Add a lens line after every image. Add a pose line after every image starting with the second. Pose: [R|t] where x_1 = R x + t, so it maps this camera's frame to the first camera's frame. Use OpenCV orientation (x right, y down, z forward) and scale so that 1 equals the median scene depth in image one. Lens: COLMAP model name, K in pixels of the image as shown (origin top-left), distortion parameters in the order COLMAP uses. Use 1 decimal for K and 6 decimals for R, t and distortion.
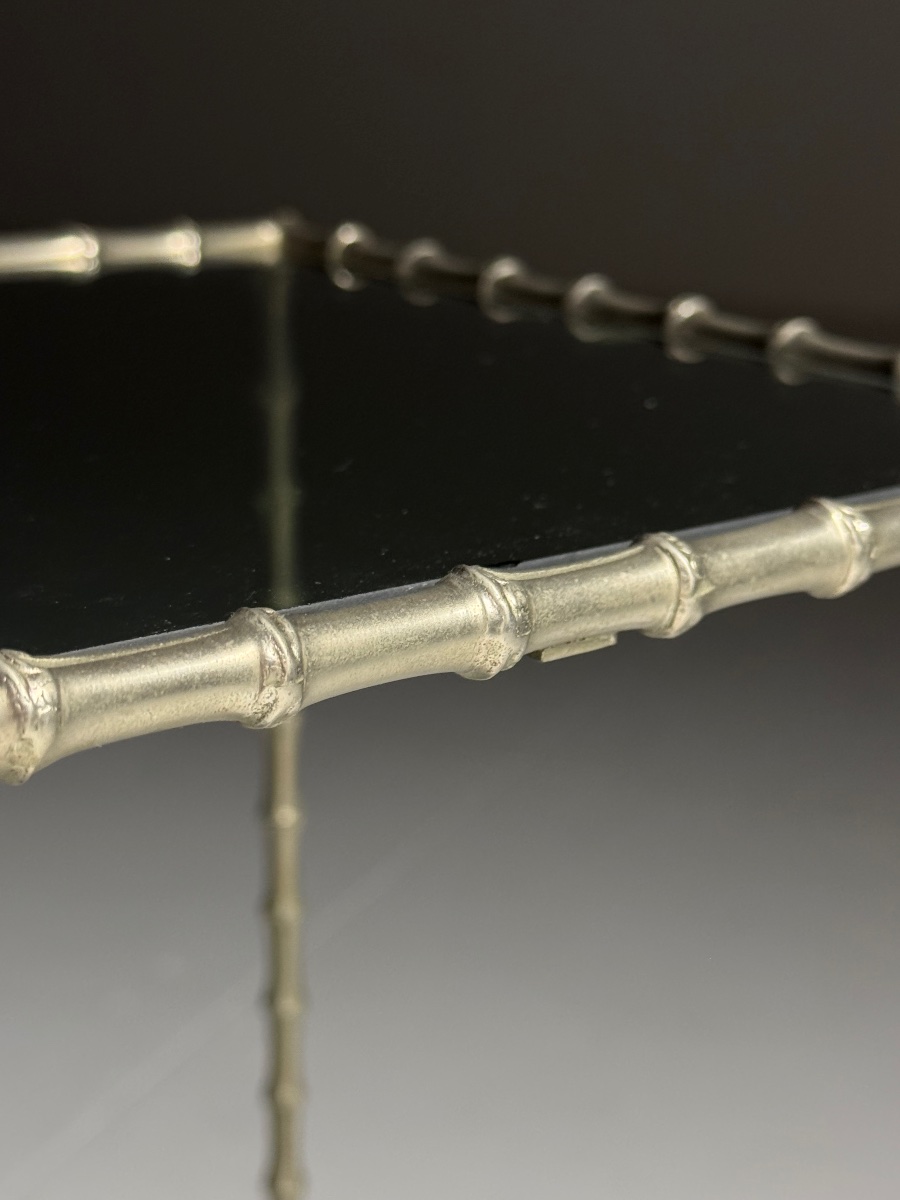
lens RADIAL K [[2020.7, 0, 450.0], [0, 2020.7, 600.0], [0, 0, 1]] dist [0.125522, -0.005598]
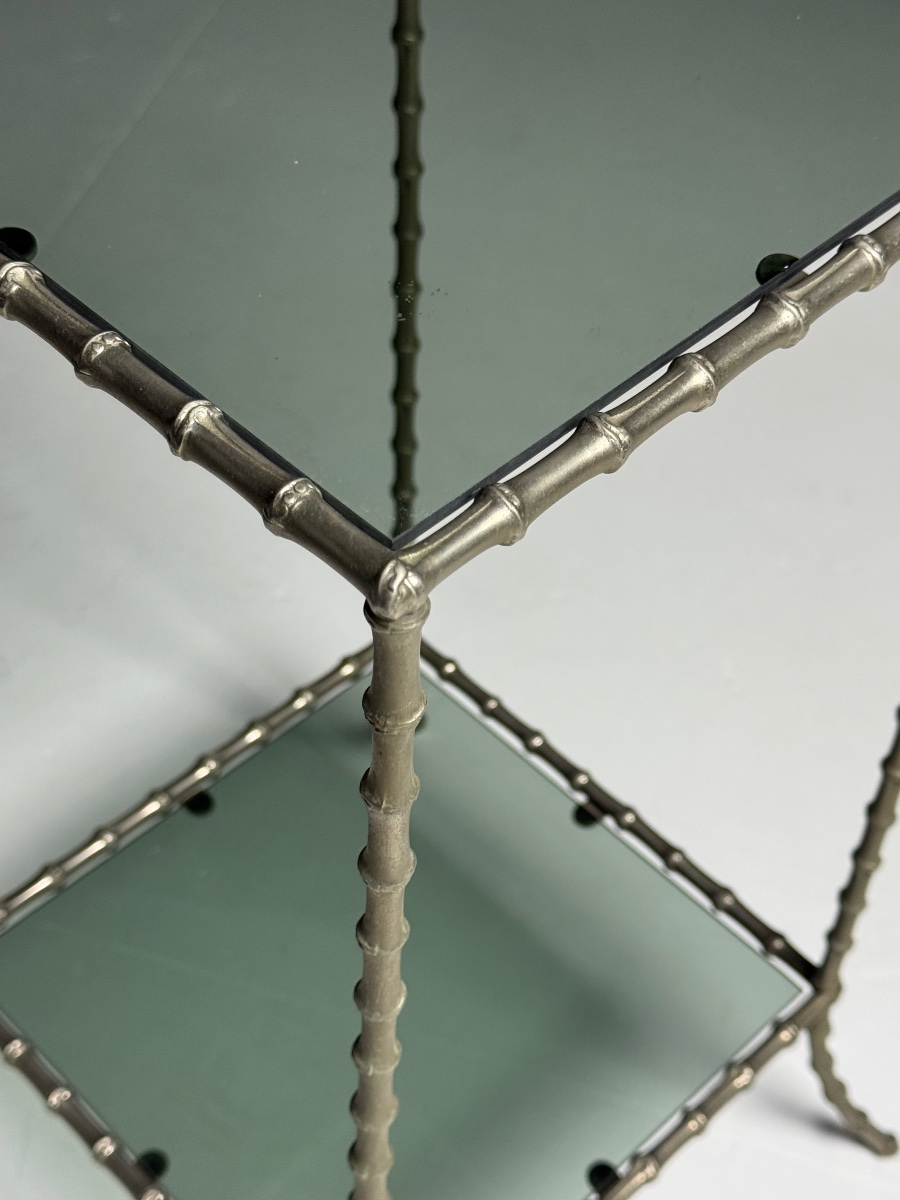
lens RADIAL K [[2002.8, 0, 450.0], [0, 2002.8, 600.0], [0, 0, 1]] dist [0.100674, 0.165470]
pose [[0.992343, -0.097395, 0.075952, -0.452451], [0.043232, 0.849954, 0.525080, -0.749578], [-0.115696, -0.517776, 0.847657, -0.712345]]
